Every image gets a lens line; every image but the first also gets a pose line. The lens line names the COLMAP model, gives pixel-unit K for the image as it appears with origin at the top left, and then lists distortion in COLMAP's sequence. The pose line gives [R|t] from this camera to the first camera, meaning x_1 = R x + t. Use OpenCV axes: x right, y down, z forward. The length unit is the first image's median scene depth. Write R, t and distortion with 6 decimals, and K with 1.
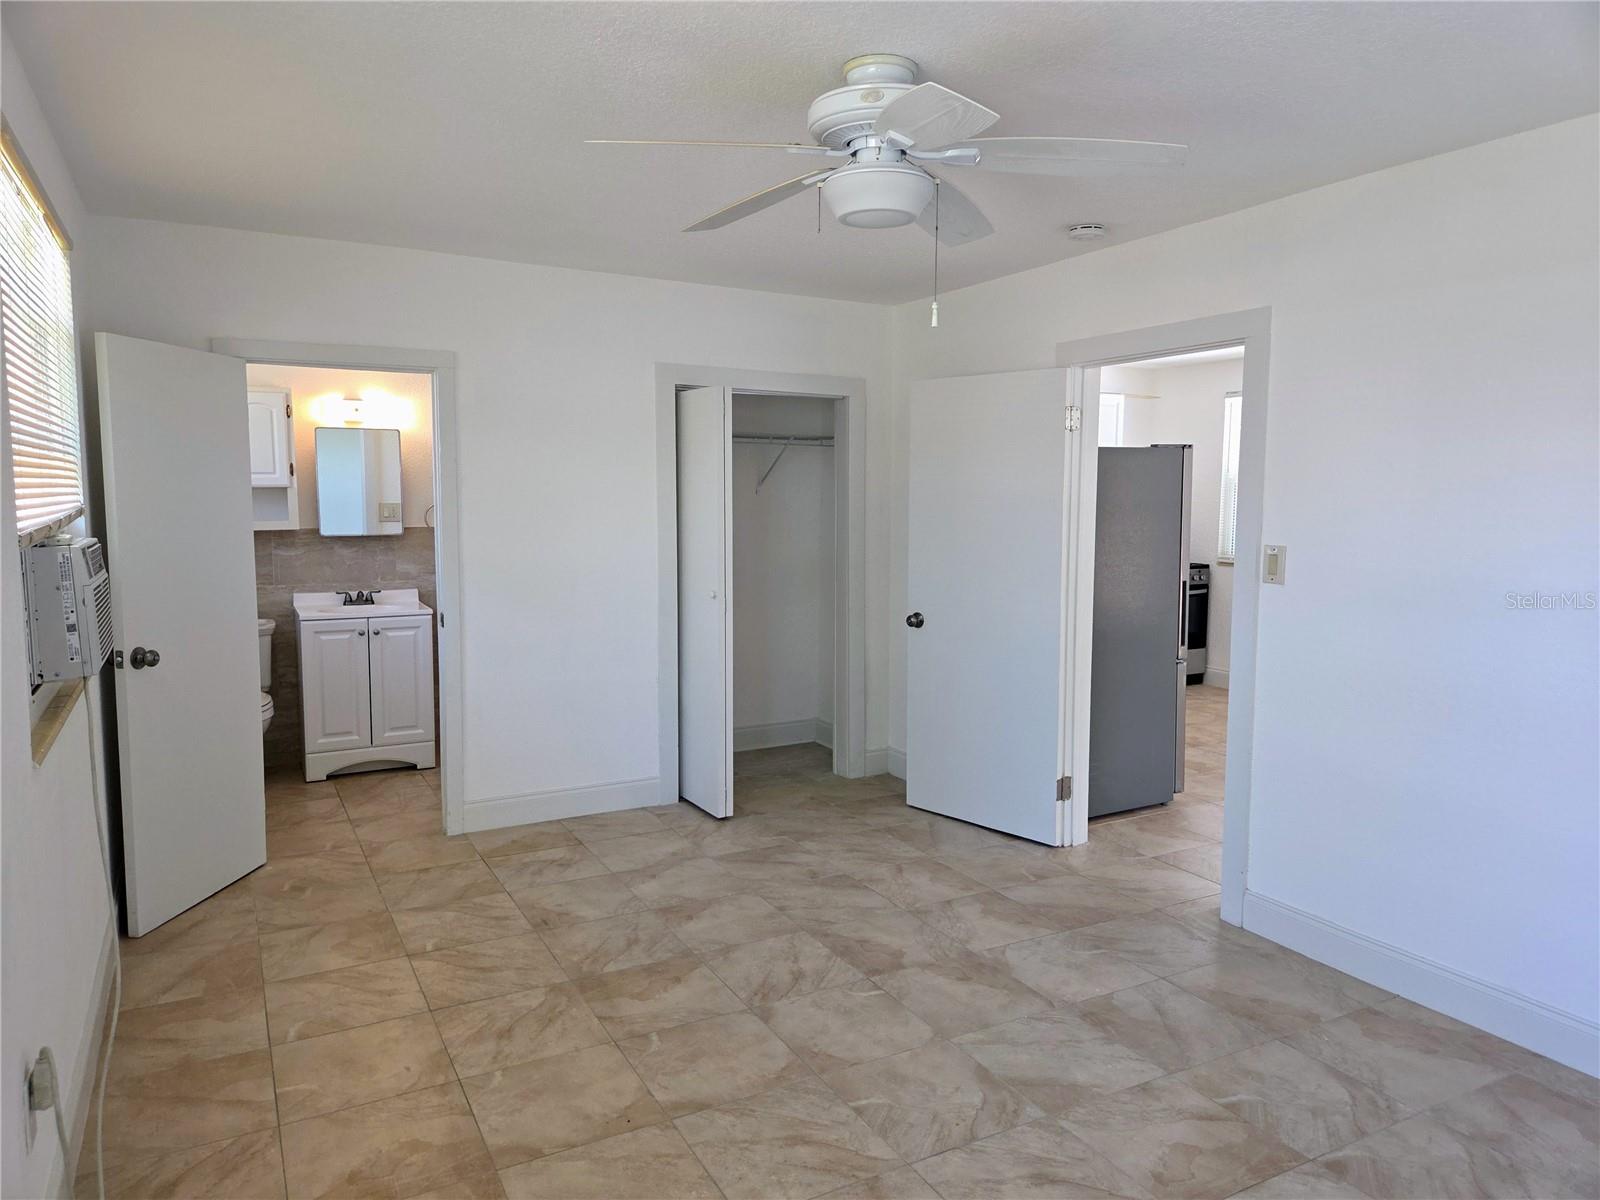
lens RADIAL K [[1074.8, 0, 802.2], [0, 1074.8, 592.2], [0, 0, 1]] dist [0.072075, -0.063627]
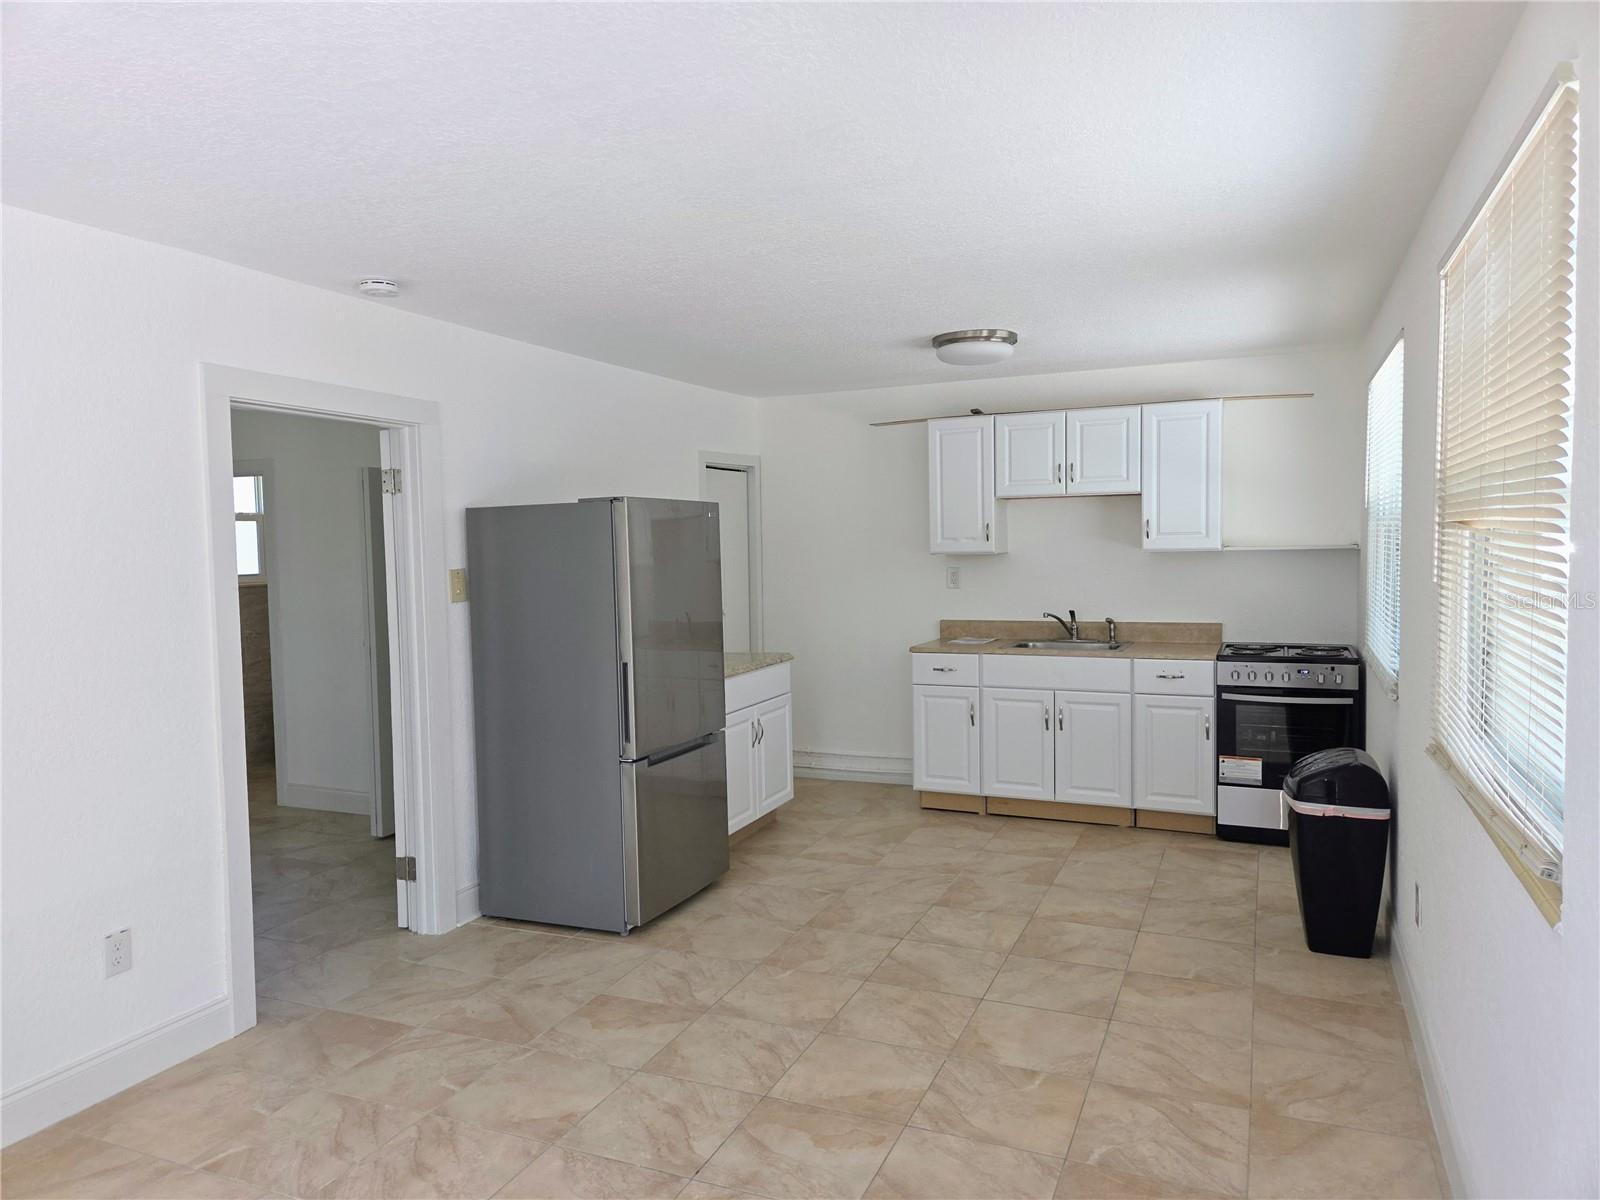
lens RADIAL K [[1068.8, 0, 800.0], [0, 1068.8, 600.0], [0, 0, 1]] dist [0.069327, -0.057689]
pose [[0.613790, 0.030860, -0.788866, 1.491657], [-0.056403, 0.998396, -0.004829, -0.085435], [0.787452, 0.047458, 0.614547, 0.847003]]
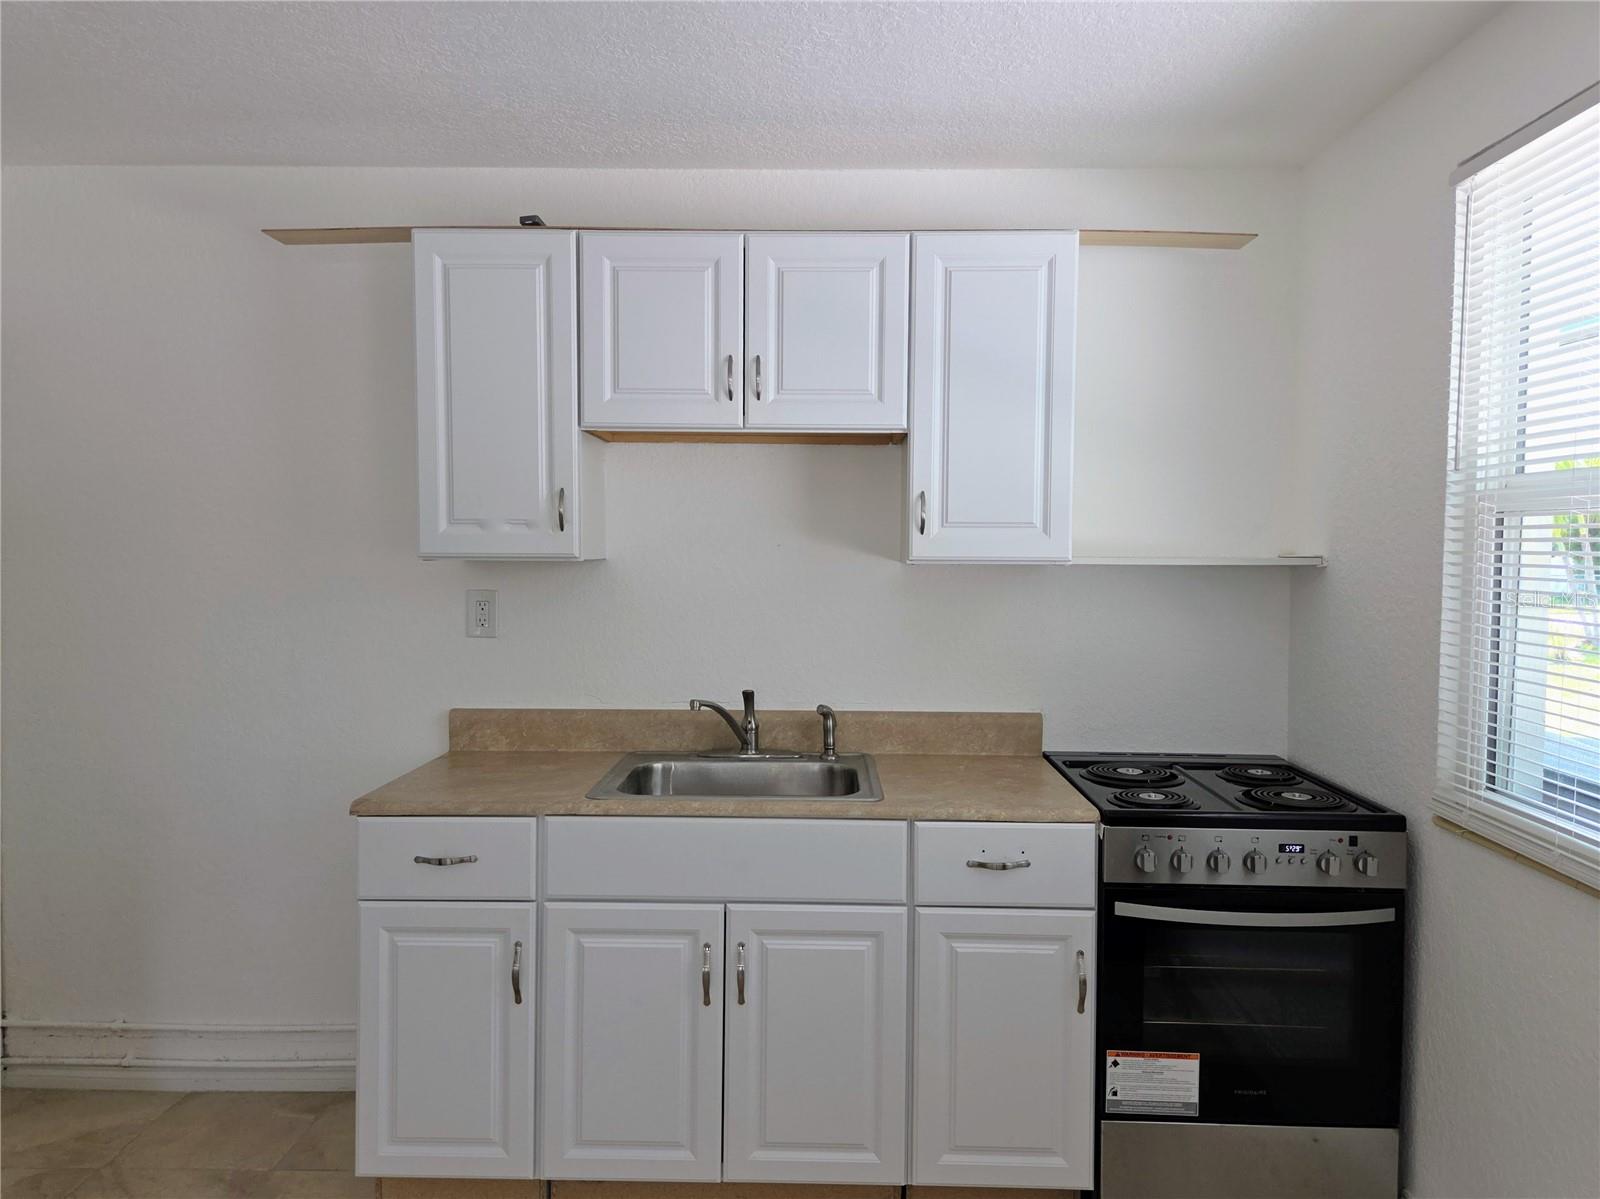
lens RADIAL K [[1101.4, 0, 799.7], [0, 1101.4, 591.8], [0, 0, 1]] dist [0.074491, -0.064623]
pose [[0.867657, 0.024276, -0.496570, 0.858691], [-0.053994, 0.997500, -0.045579, -0.135893], [0.494222, 0.066359, 0.866799, 1.538458]]
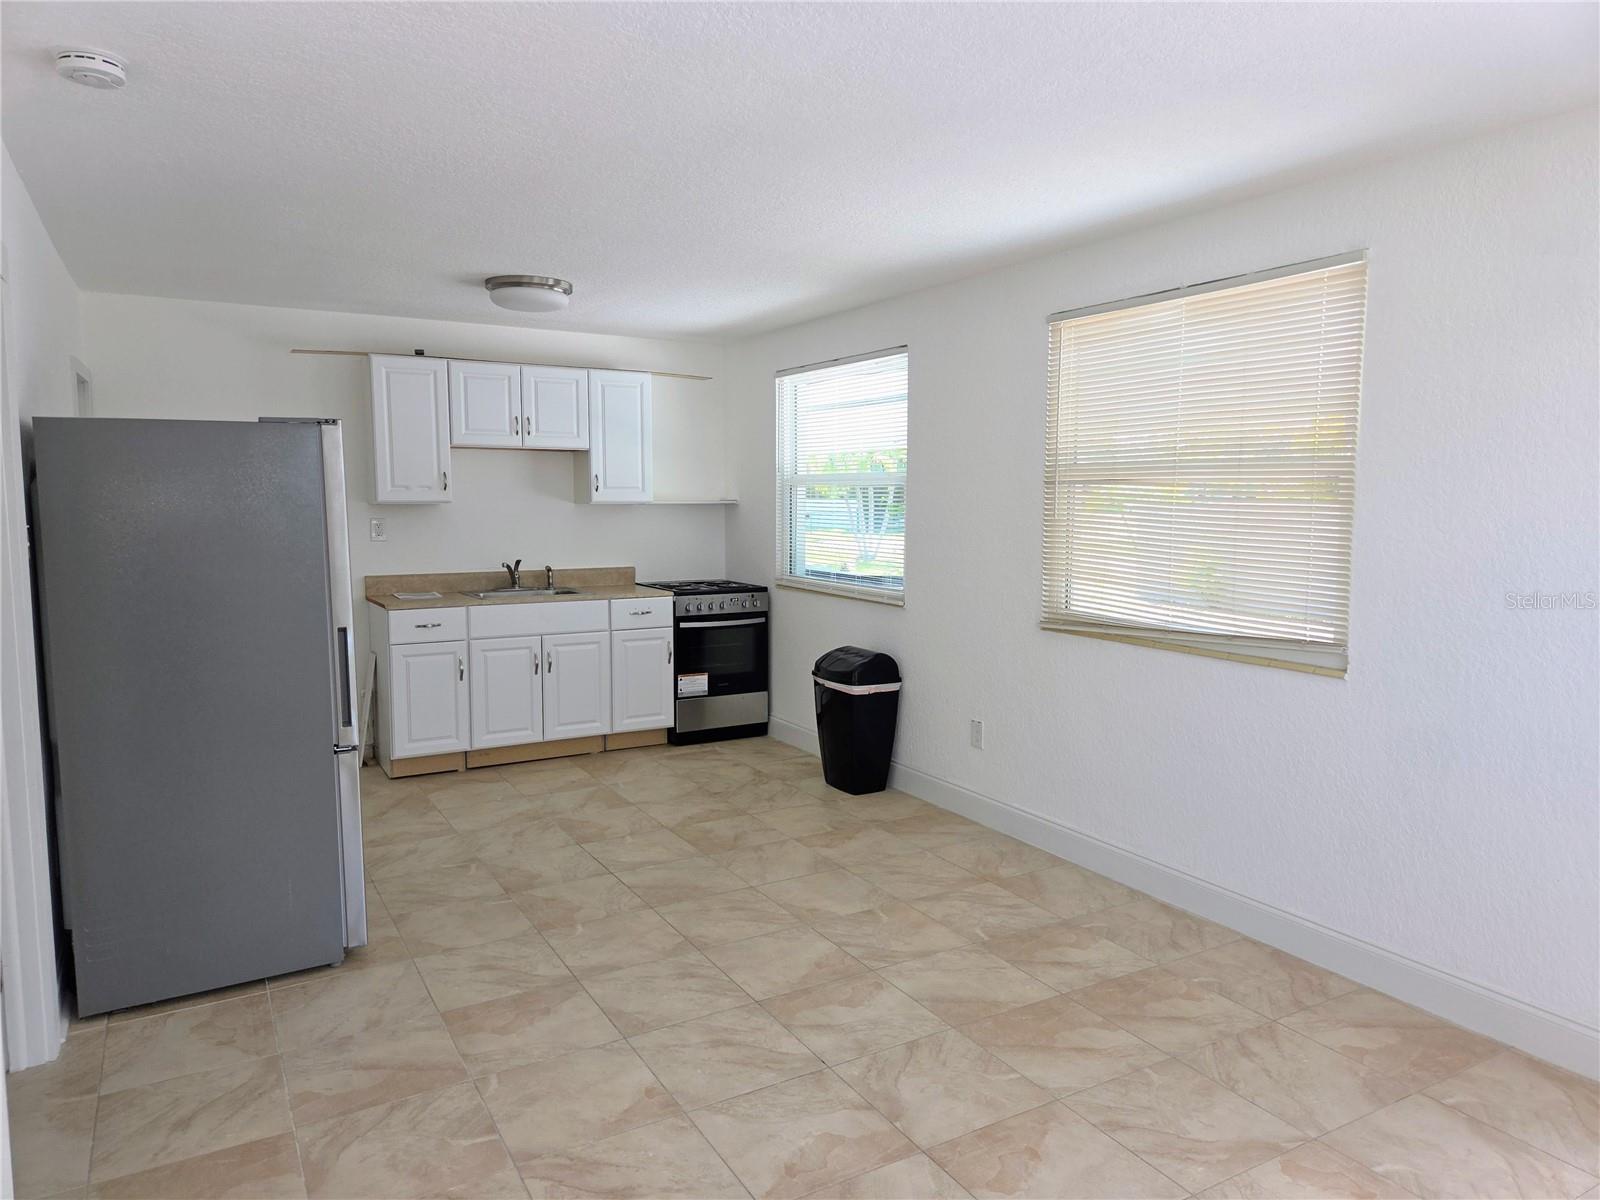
lens RADIAL K [[1068.8, 0, 800.0], [0, 1068.8, 600.0], [0, 0, 1]] dist [0.069327, -0.057689]
pose [[0.999707, -0.002796, 0.024032, 0.856134], [0.002759, 0.999995, 0.001561, -0.038738], [-0.024036, -0.001494, 0.999710, 0.476122]]
